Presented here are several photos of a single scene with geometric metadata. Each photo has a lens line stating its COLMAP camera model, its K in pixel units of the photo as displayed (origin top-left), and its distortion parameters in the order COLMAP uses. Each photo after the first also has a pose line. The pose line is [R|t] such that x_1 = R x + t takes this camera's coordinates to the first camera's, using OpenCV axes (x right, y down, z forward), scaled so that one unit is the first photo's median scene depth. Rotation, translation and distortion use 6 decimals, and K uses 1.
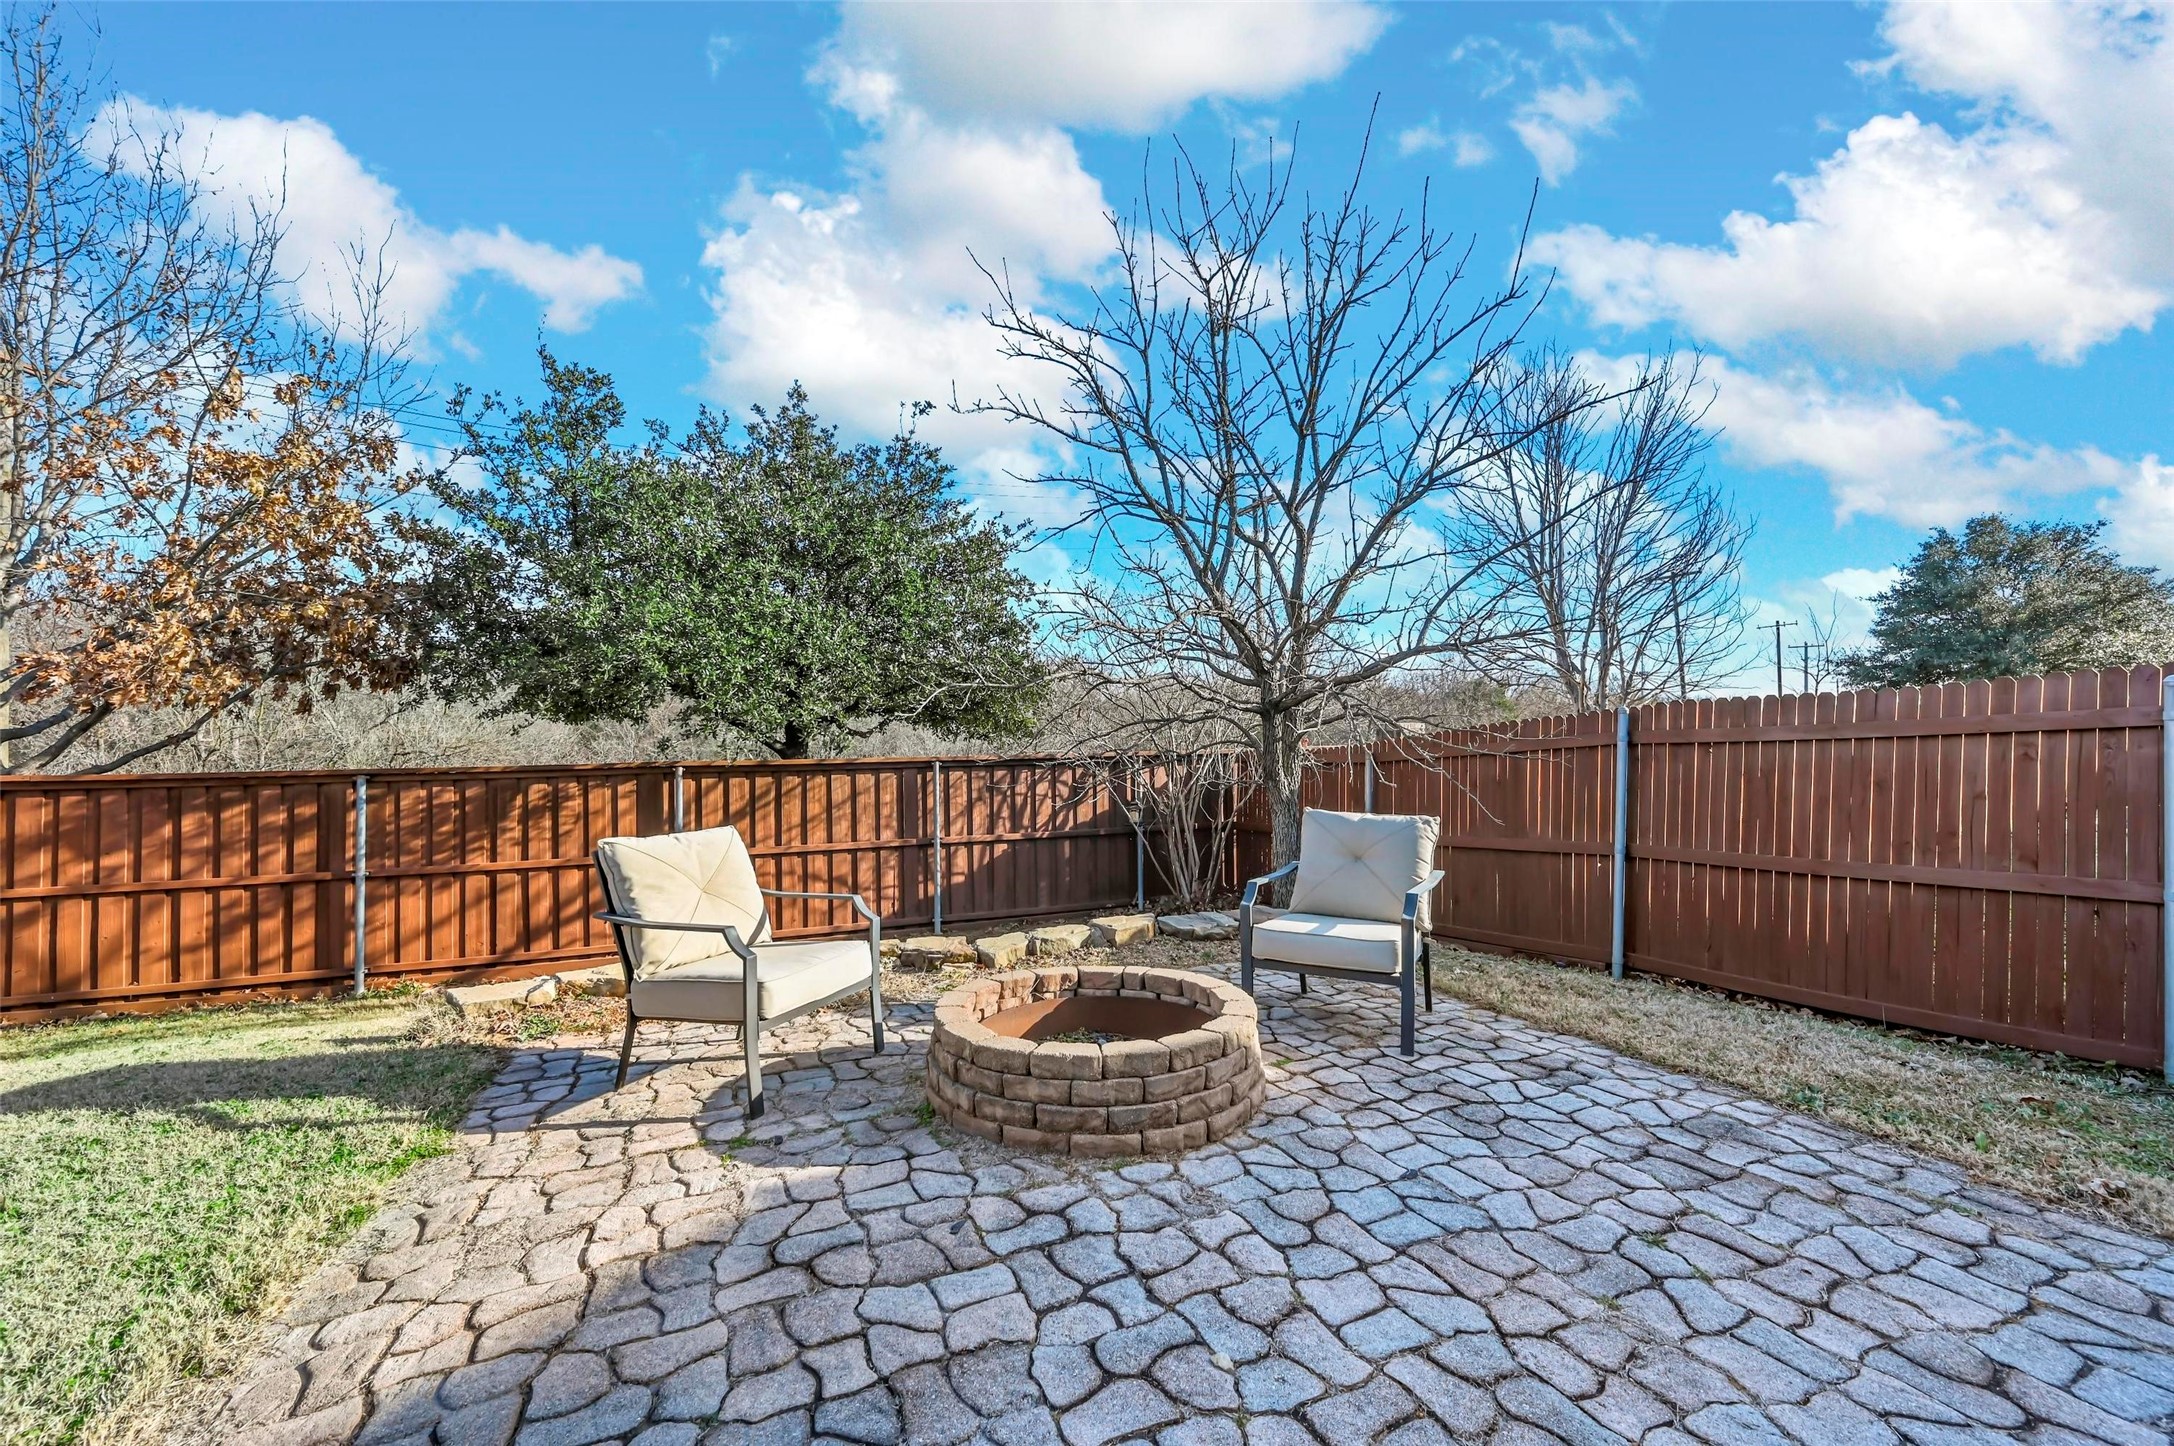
lens RADIAL K [[855.7, 0, 1086.1], [0, 855.7, 736.2], [0, 0, 1]] dist [-0.002433, 0.000402]
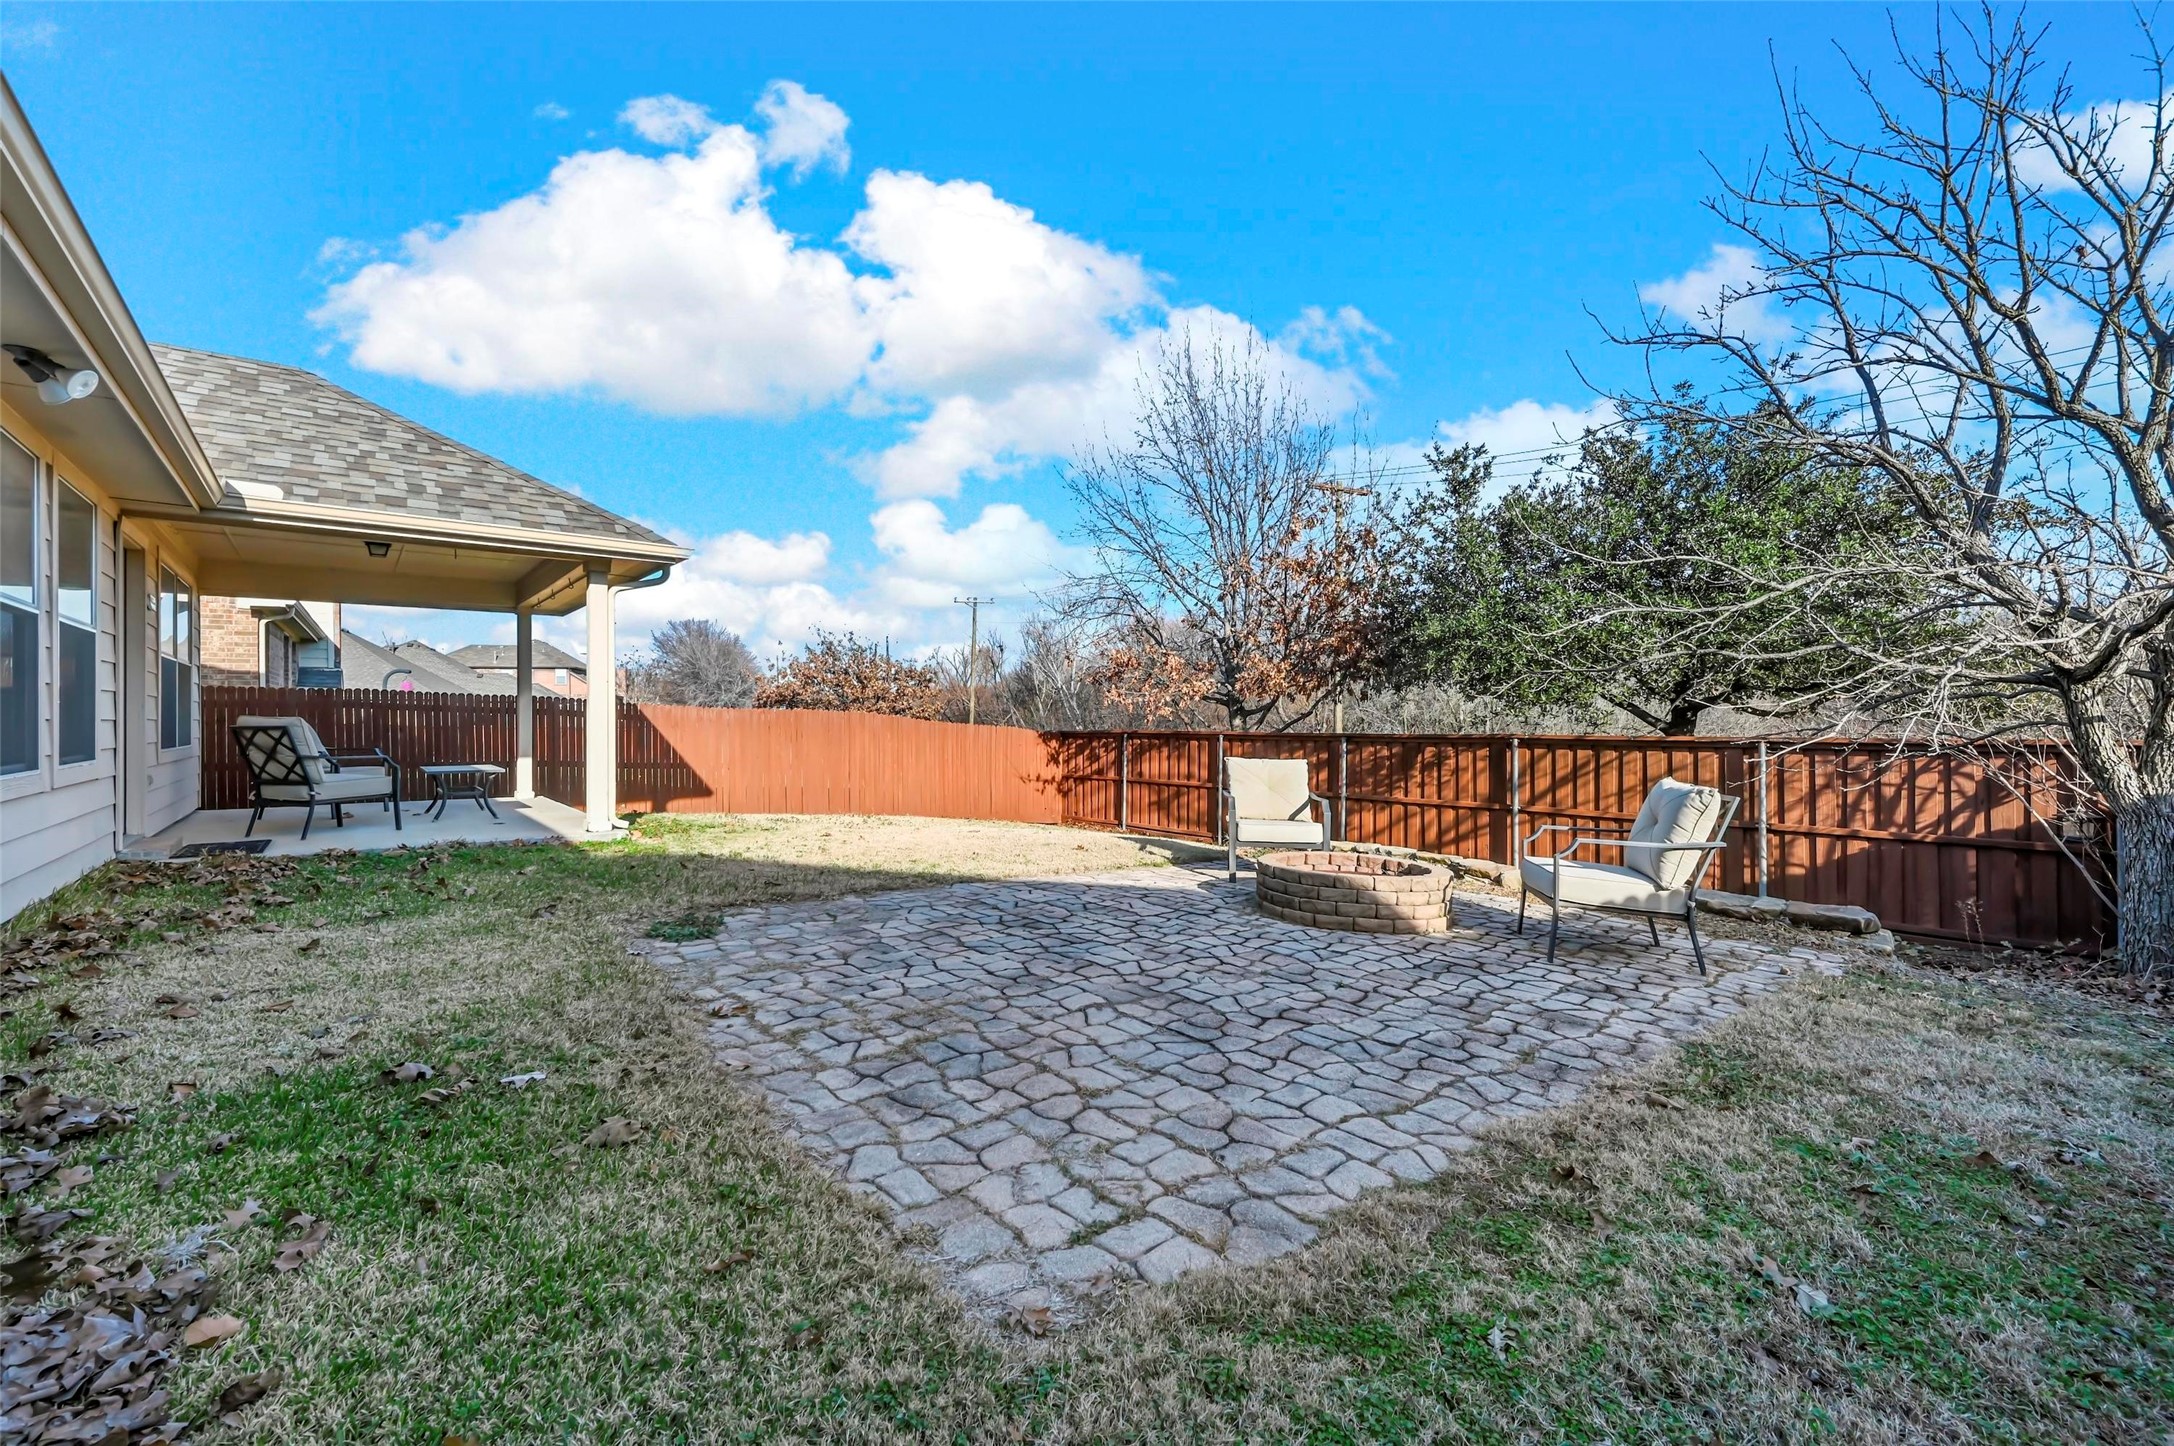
lens RADIAL K [[855.7, 0, 1089.3], [0, 855.7, 703.0], [0, 0, 1]] dist [-0.002433, 0.000402]
pose [[0.323965, -0.009991, -0.946016, 0.521144], [-0.008443, 0.999874, -0.013451, 0.004953], [0.946031, 0.012344, 0.323840, -0.022975]]
